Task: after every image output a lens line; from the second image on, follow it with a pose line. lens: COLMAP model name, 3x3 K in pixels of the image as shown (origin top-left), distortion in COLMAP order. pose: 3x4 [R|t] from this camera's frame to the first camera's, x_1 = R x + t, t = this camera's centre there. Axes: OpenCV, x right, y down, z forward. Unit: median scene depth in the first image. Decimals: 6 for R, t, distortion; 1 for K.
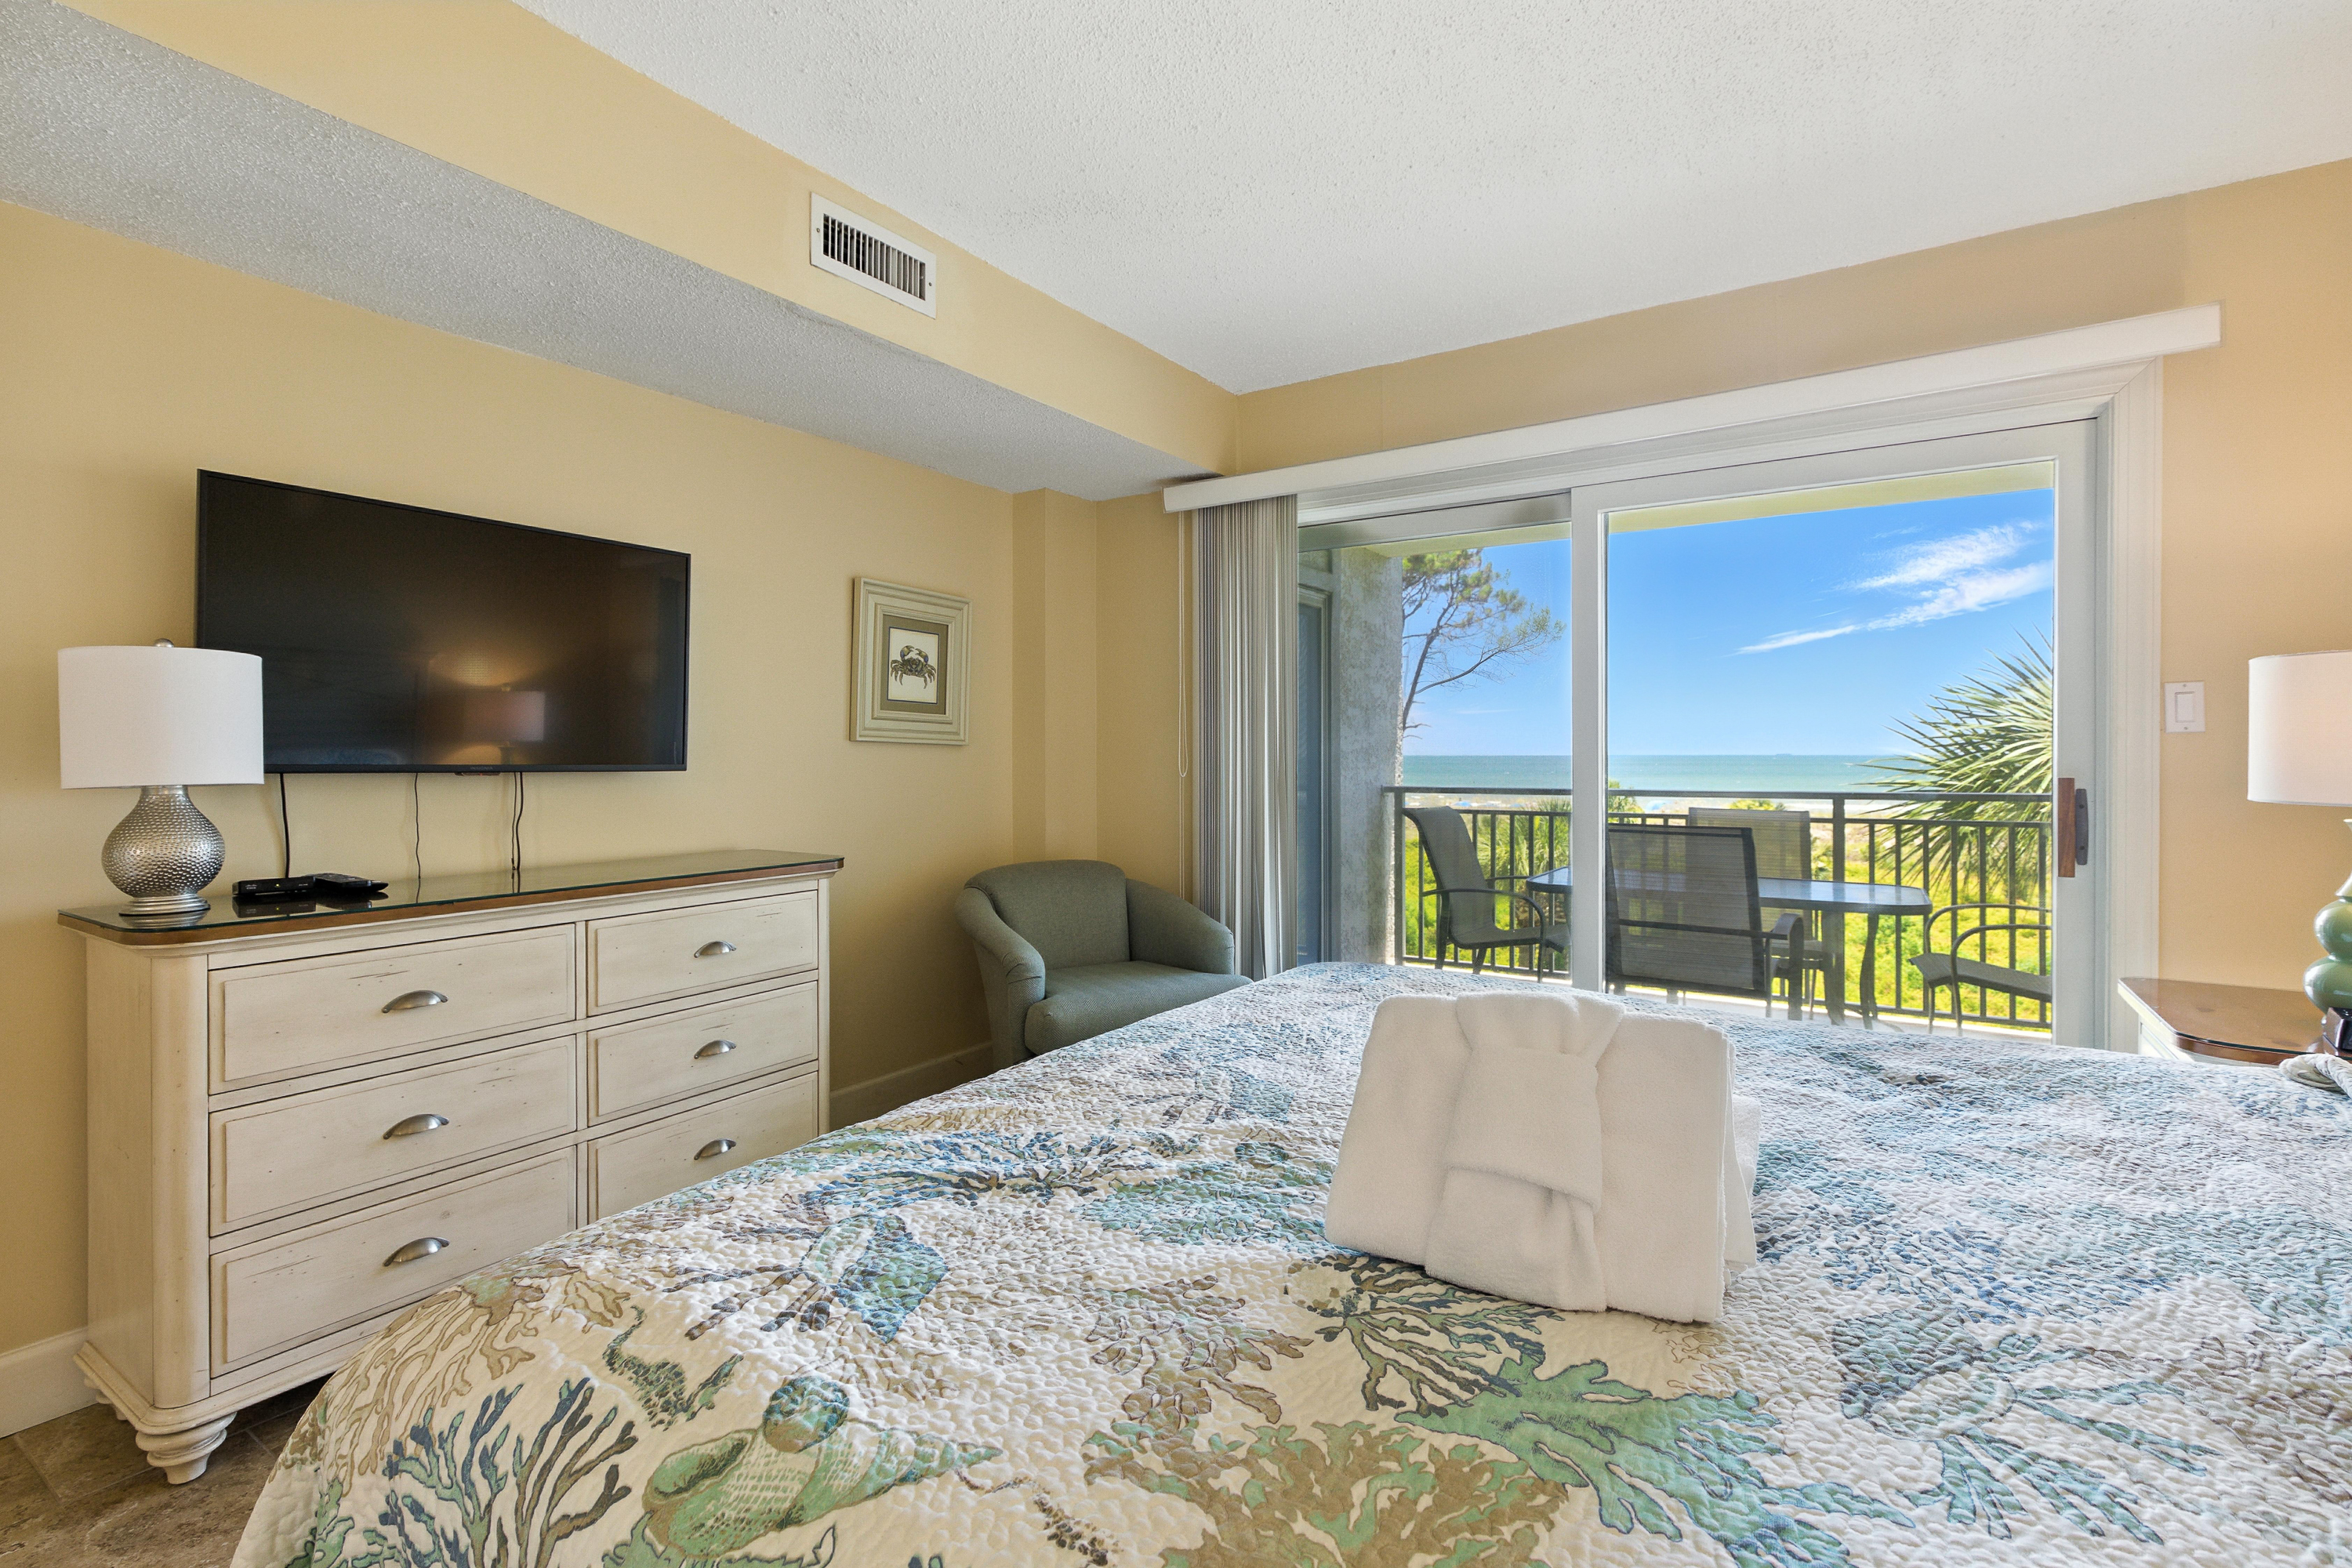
lens RADIAL K [[1054.0, 0, 1180.0], [0, 1054.0, 735.8], [0, 0, 1]] dist [-0.000675, -0.000473]
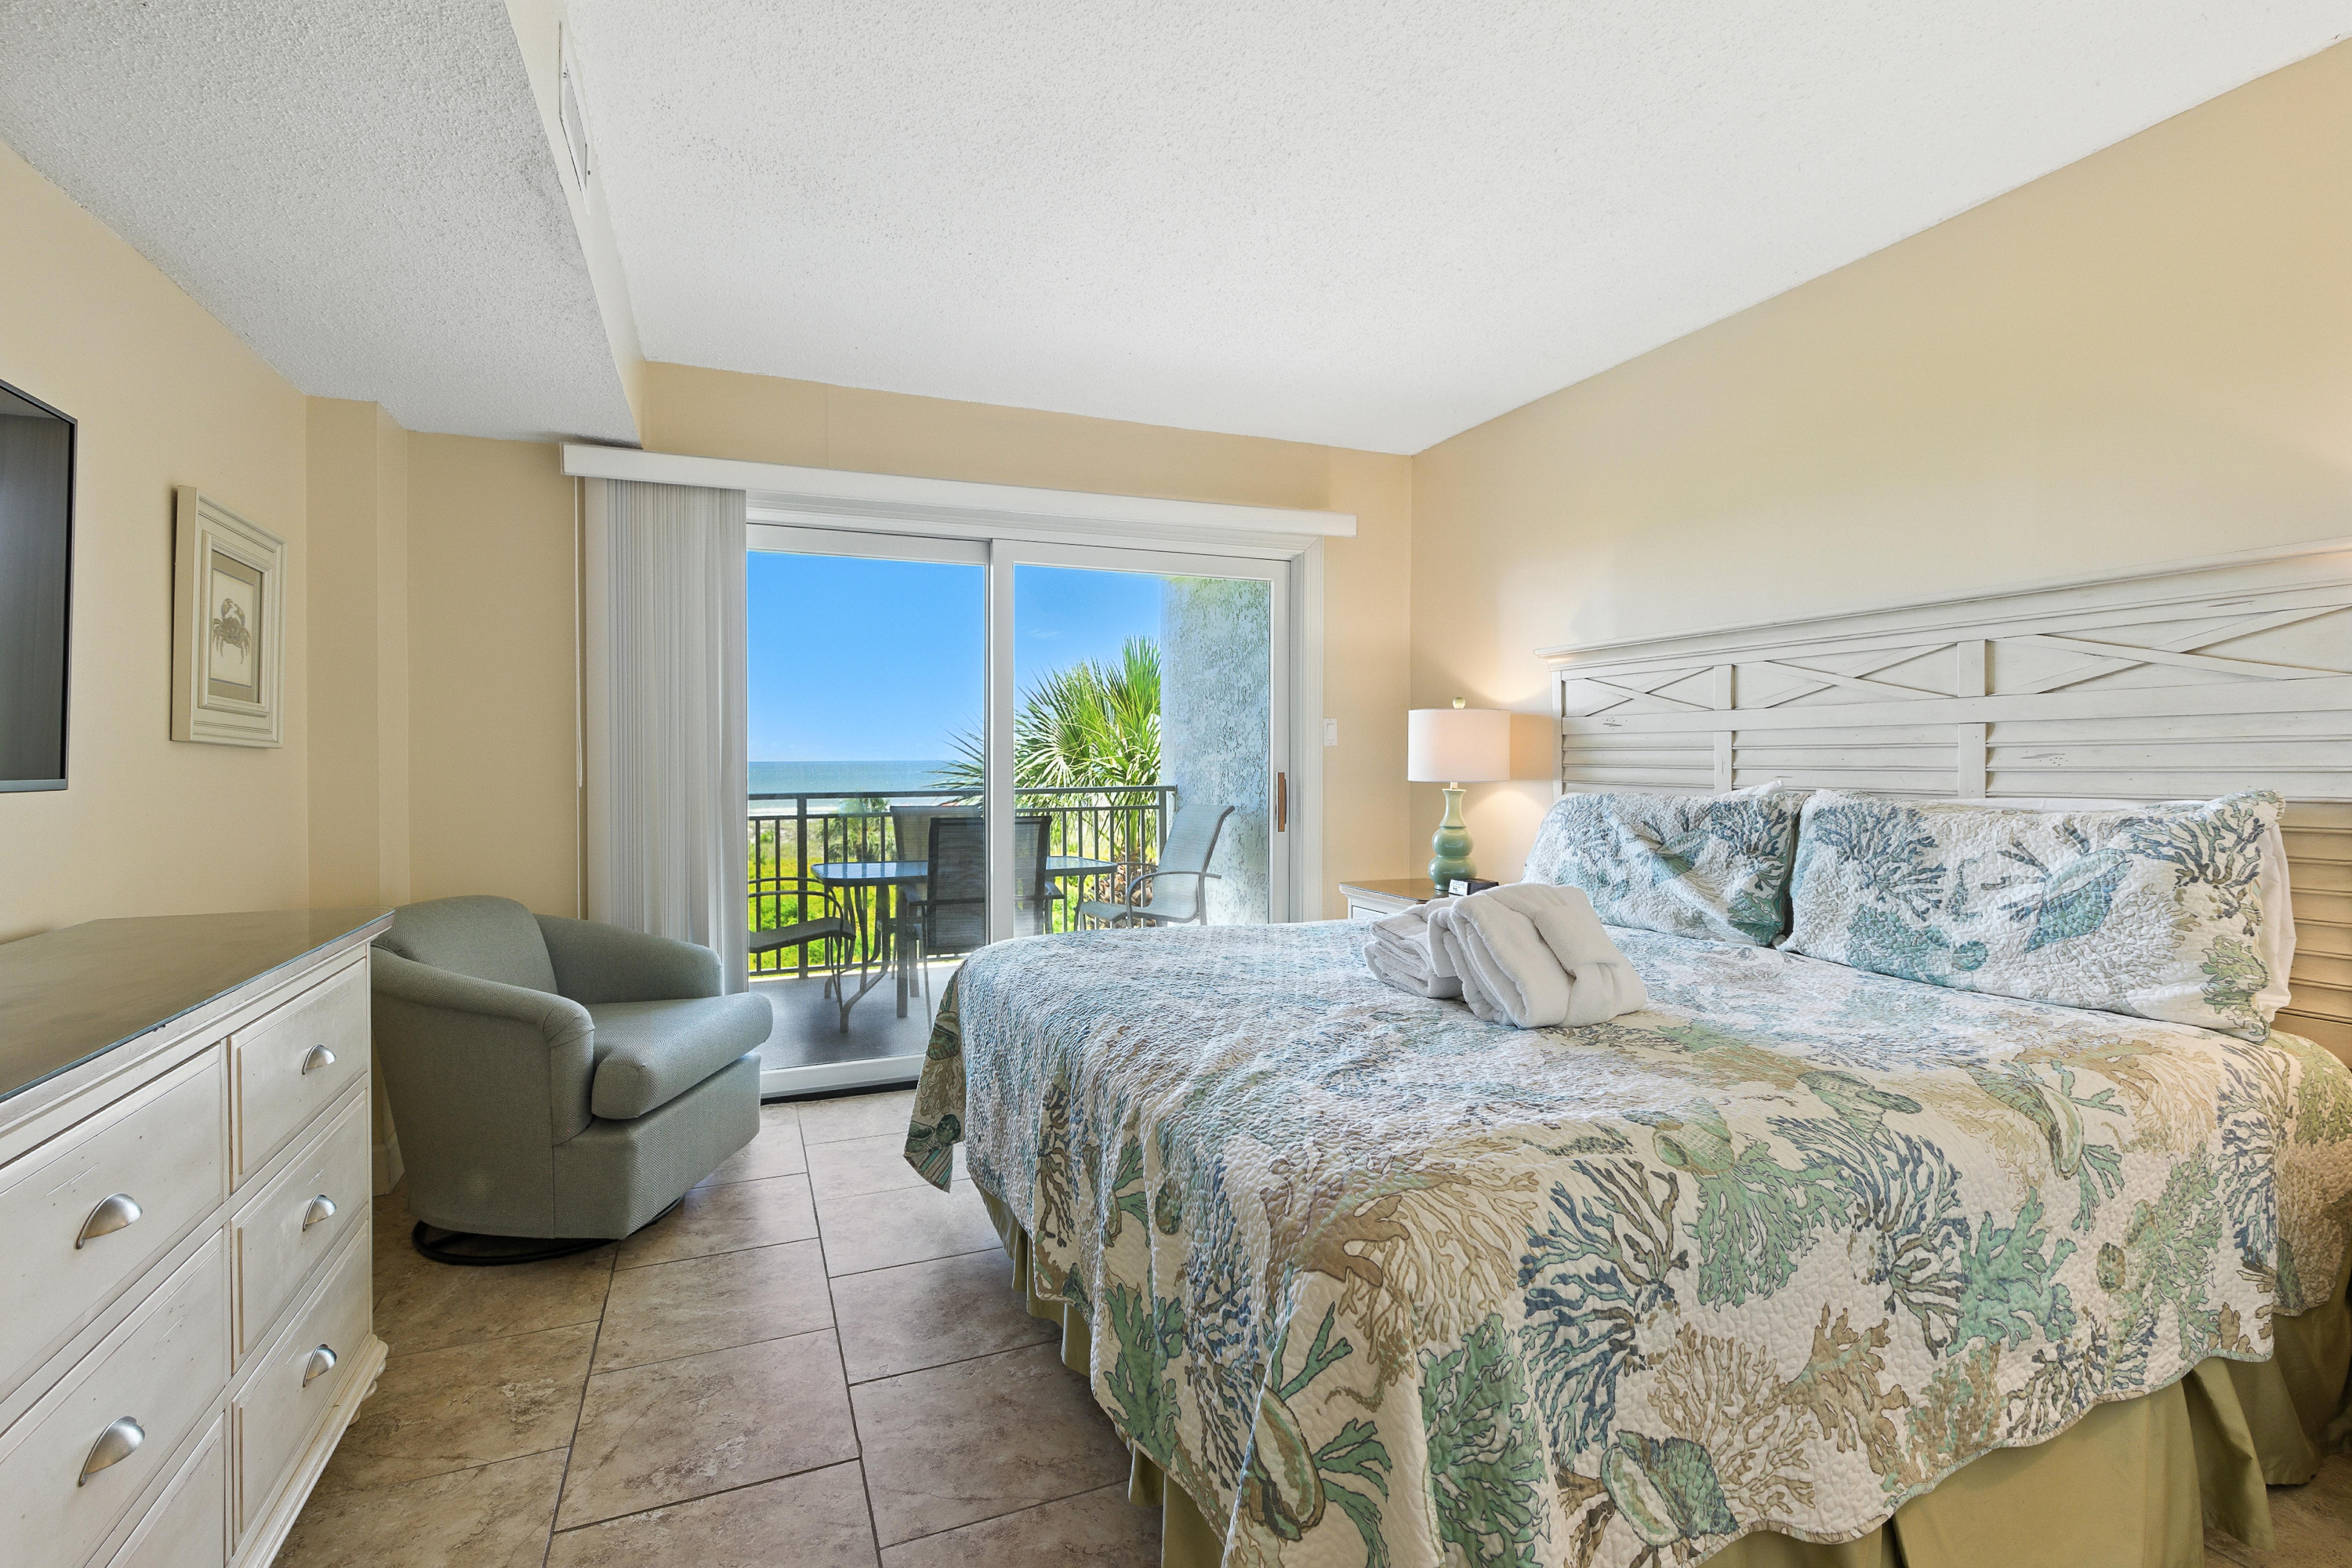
lens RADIAL K [[1078.0, 0, 1129.1], [0, 1078.0, 766.4], [0, 0, 1]] dist [-0.000264, -0.000538]
pose [[0.571782, -0.006834, 0.820377, -0.762344], [-0.012299, 0.999782, 0.016900, 0.003424], [-0.820313, -0.019753, 0.571573, 0.218439]]
